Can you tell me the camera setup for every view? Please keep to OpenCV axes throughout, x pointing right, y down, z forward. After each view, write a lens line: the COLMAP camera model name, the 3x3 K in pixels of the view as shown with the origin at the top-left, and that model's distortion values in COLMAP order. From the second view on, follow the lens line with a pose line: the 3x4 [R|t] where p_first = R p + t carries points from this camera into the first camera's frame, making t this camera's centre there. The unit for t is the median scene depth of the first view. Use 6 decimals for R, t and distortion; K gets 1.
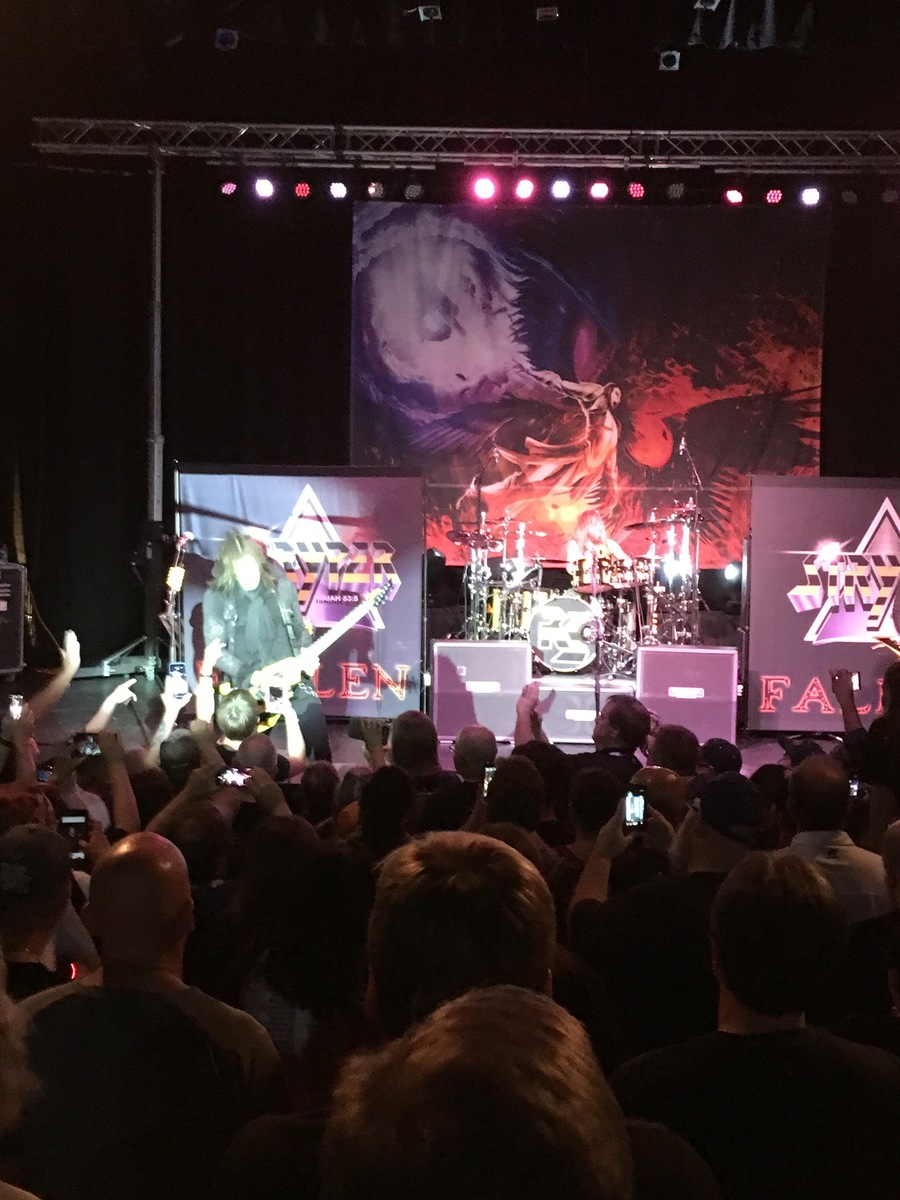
lens RADIAL K [[1574.0, 0, 443.5], [0, 1574.0, 595.7], [0, 0, 1]] dist [0.064231, 0.000000]
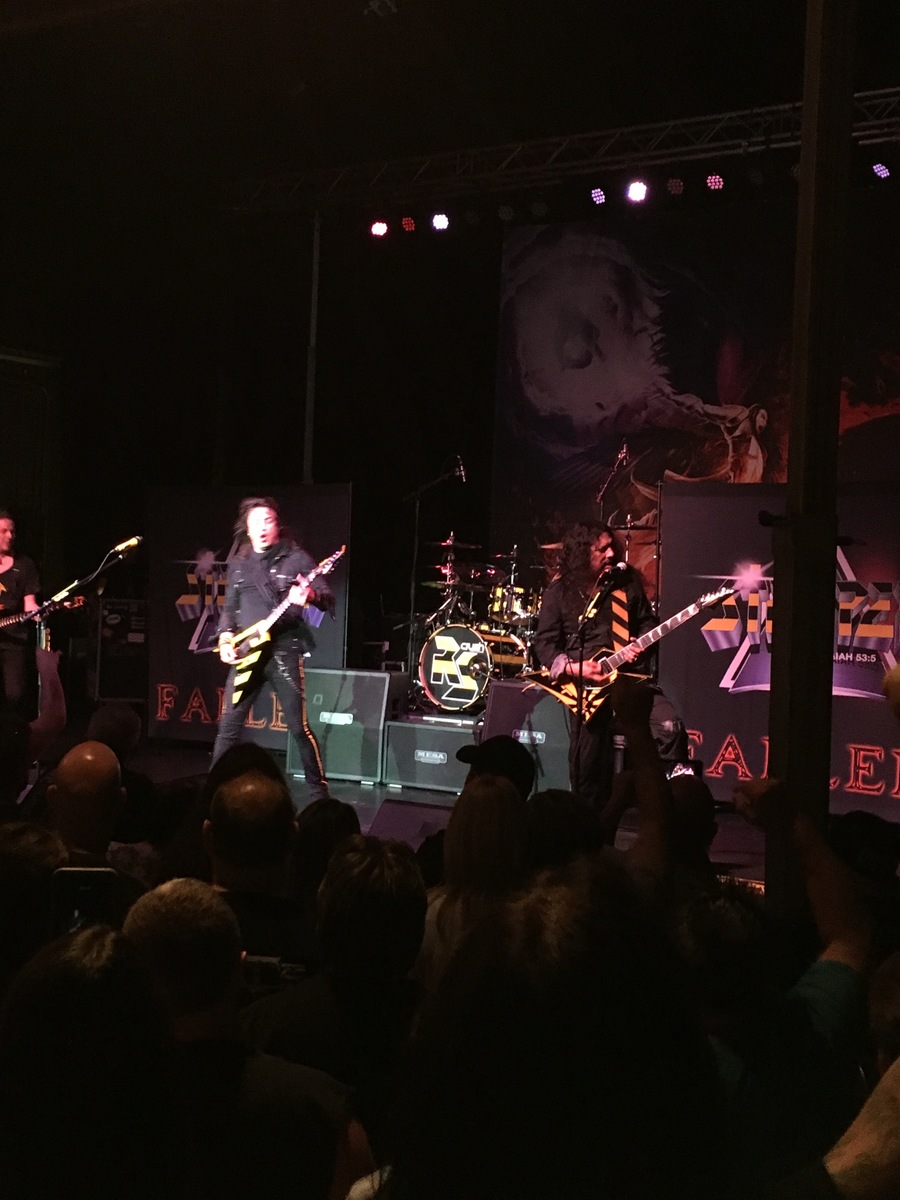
lens RADIAL K [[1574.0, 0, 447.9], [0, 1574.0, 601.5], [0, 0, 1]] dist [0.064231, 0.000000]
pose [[0.860005, 0.013725, -0.510102, 0.402467], [-0.048537, 0.997306, -0.054996, 0.027837], [0.507973, 0.072056, 0.858354, 0.184638]]
